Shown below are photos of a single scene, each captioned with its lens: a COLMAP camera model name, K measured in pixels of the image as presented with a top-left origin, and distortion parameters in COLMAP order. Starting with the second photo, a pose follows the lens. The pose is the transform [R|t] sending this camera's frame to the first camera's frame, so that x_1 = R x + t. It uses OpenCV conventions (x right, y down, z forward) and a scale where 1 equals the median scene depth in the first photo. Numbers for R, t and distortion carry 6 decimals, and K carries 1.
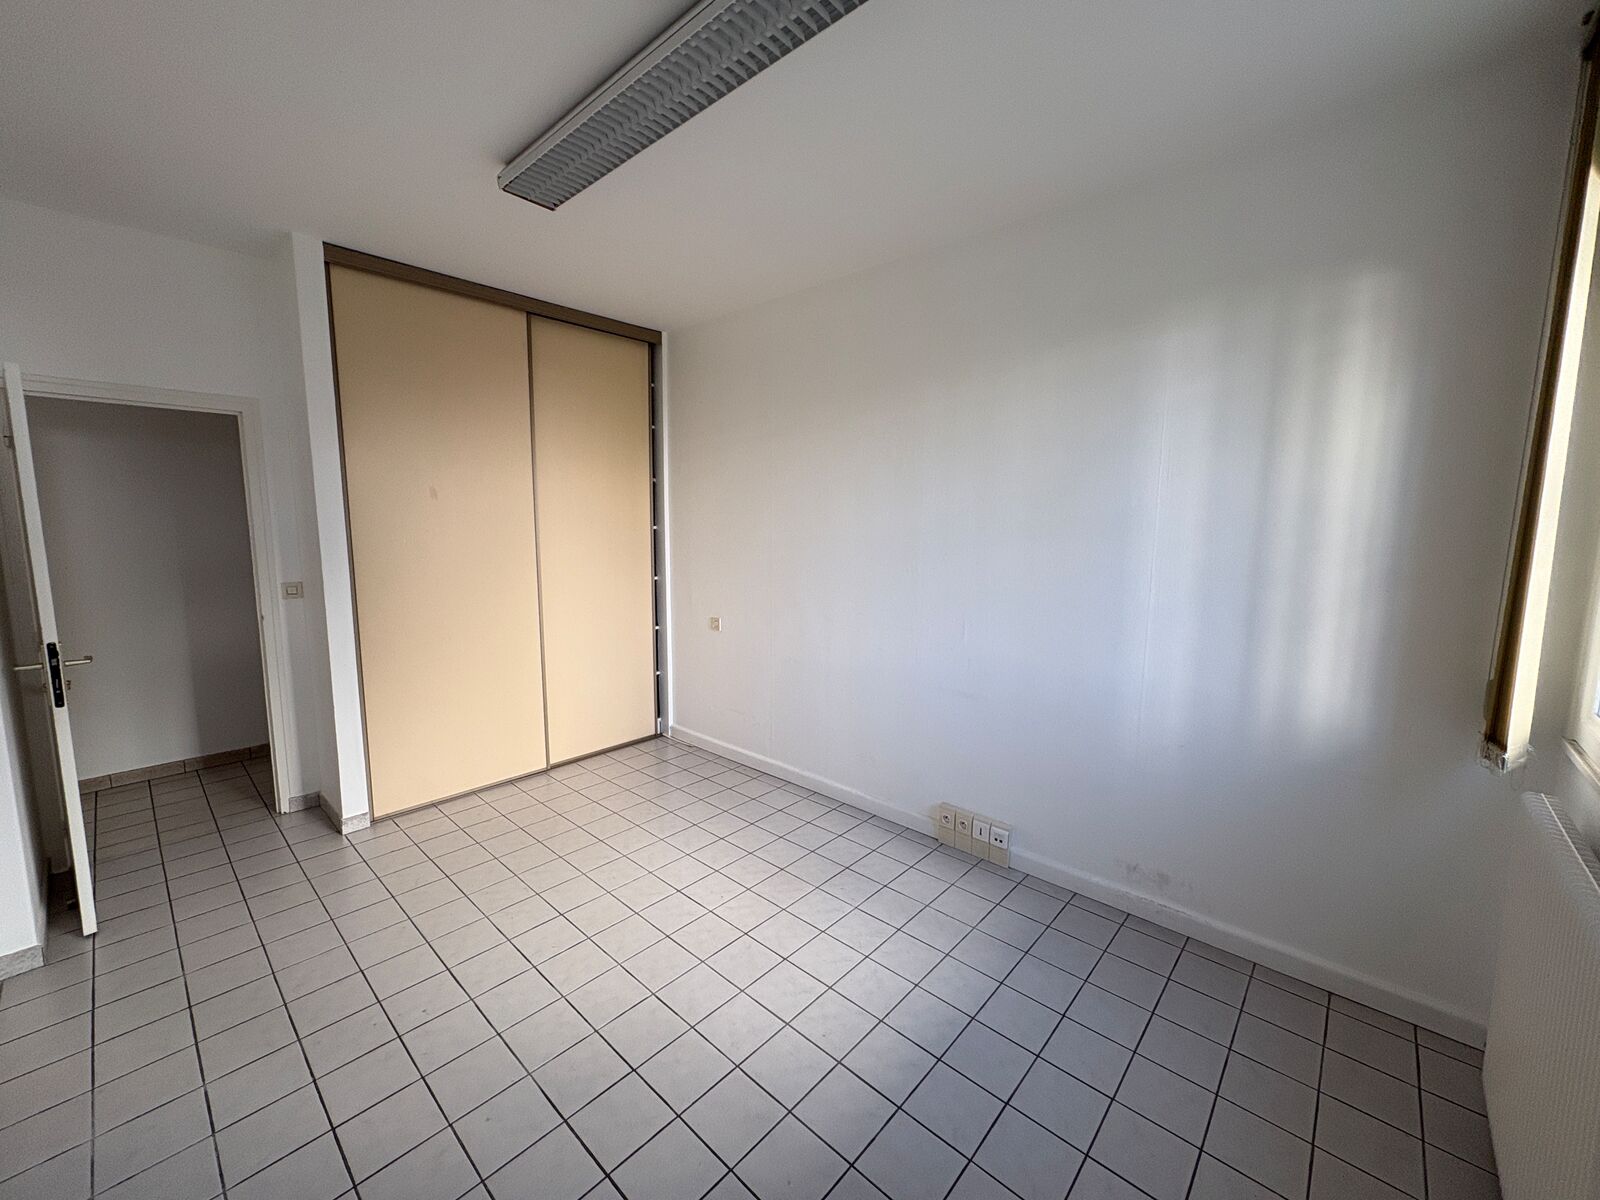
lens RADIAL K [[636.4, 0, 793.7], [0, 636.4, 591.3], [0, 0, 1]] dist [0.002273, 0.000492]
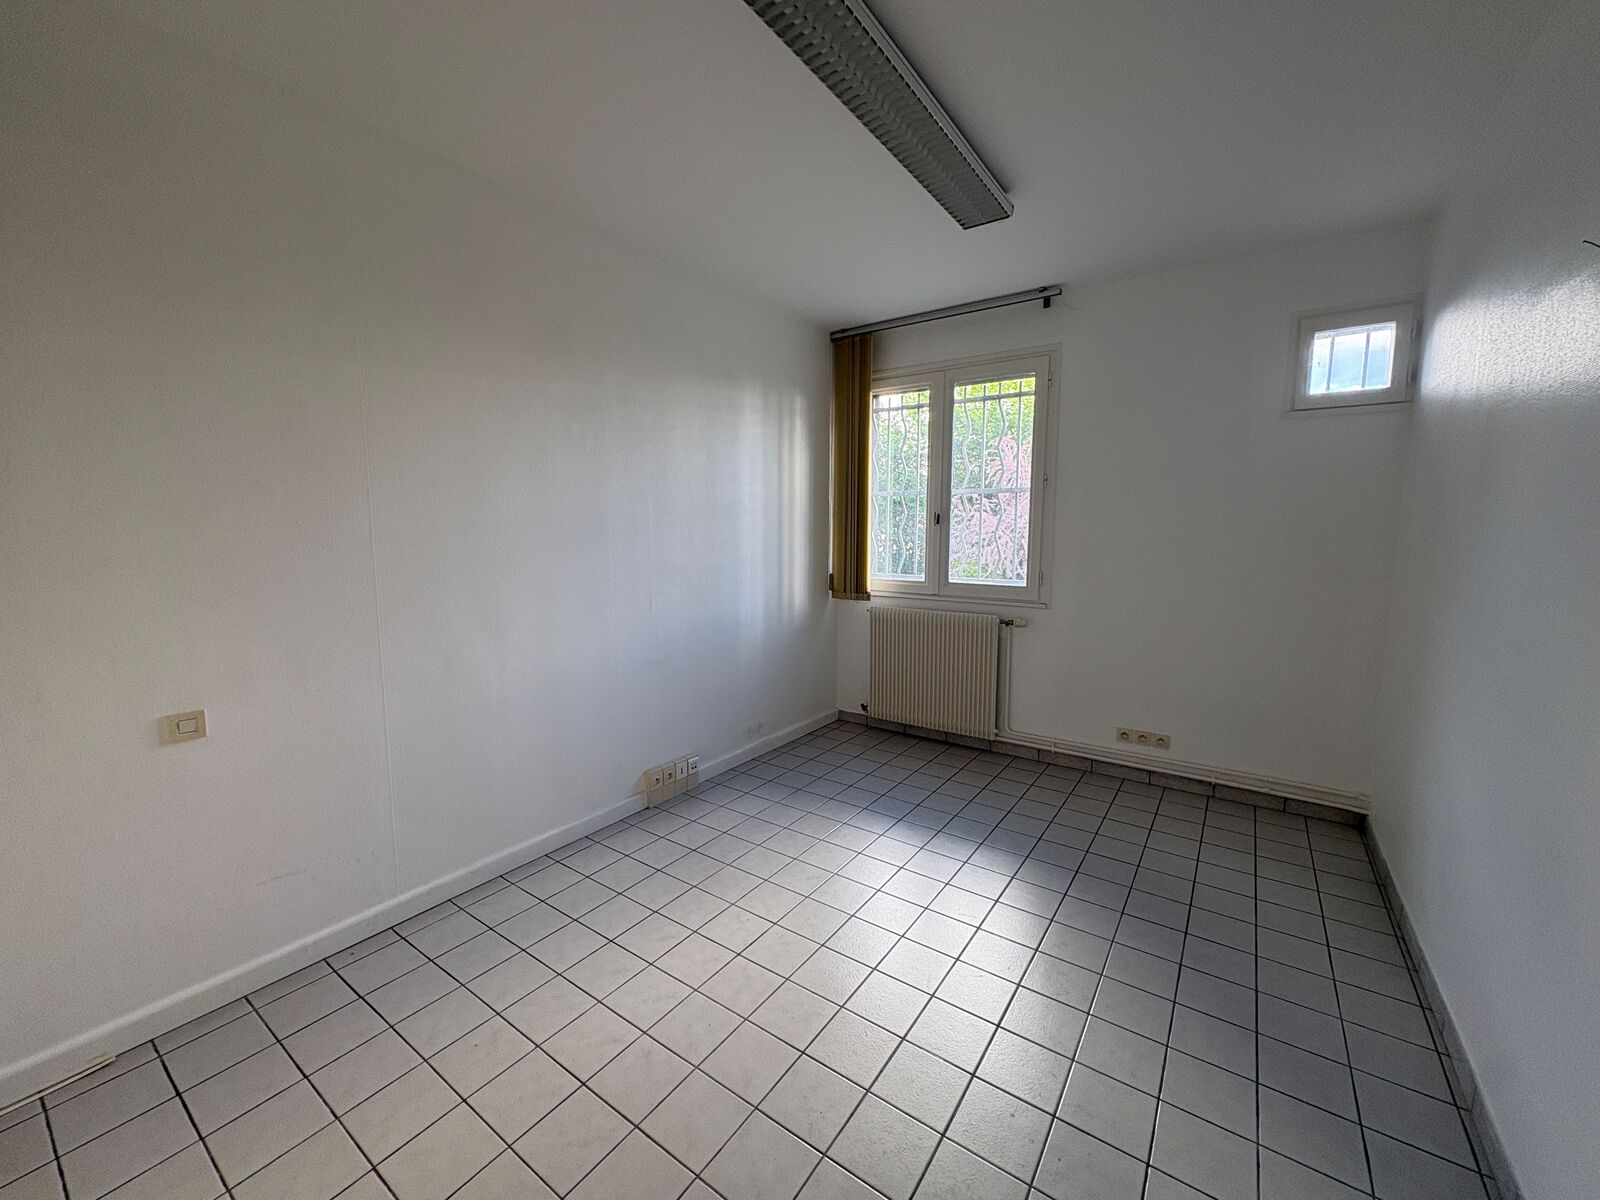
lens RADIAL K [[636.4, 0, 802.0], [0, 636.4, 599.9], [0, 0, 1]] dist [0.002273, 0.000492]
pose [[-0.131821, -0.120741, 0.983893, -0.888574], [0.107190, 0.984998, 0.135238, -0.072958], [-0.985461, 0.123290, -0.116902, 0.910624]]
